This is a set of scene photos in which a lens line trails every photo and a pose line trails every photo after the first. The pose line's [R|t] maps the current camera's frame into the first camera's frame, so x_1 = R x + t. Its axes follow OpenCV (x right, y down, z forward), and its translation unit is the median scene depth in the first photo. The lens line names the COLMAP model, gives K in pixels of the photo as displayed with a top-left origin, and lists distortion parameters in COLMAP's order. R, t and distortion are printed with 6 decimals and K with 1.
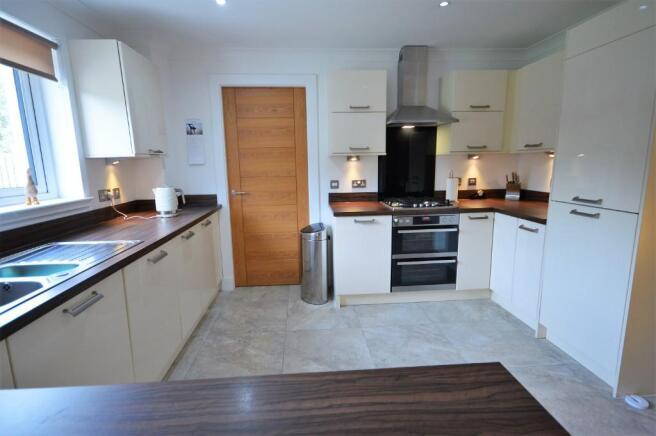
lens RADIAL K [[322.6, 0, 328.0], [0, 322.6, 218.0], [0, 0, 1]] dist [0.003393, 0.000841]
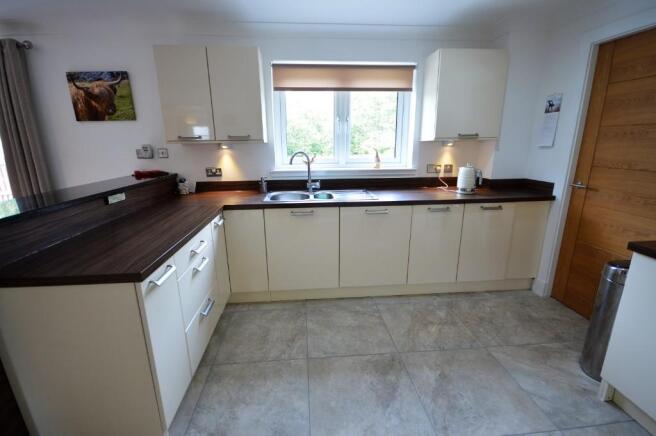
lens RADIAL K [[298.5, 0, 328.0], [0, 298.5, 218.0], [0, 0, 1]] dist [0.002192, 0.000180]
pose [[0.012939, 0.266638, -0.963710, 0.461553], [-0.160105, 0.951908, 0.261223, -0.103459], [0.987015, 0.150915, 0.055007, 0.411222]]
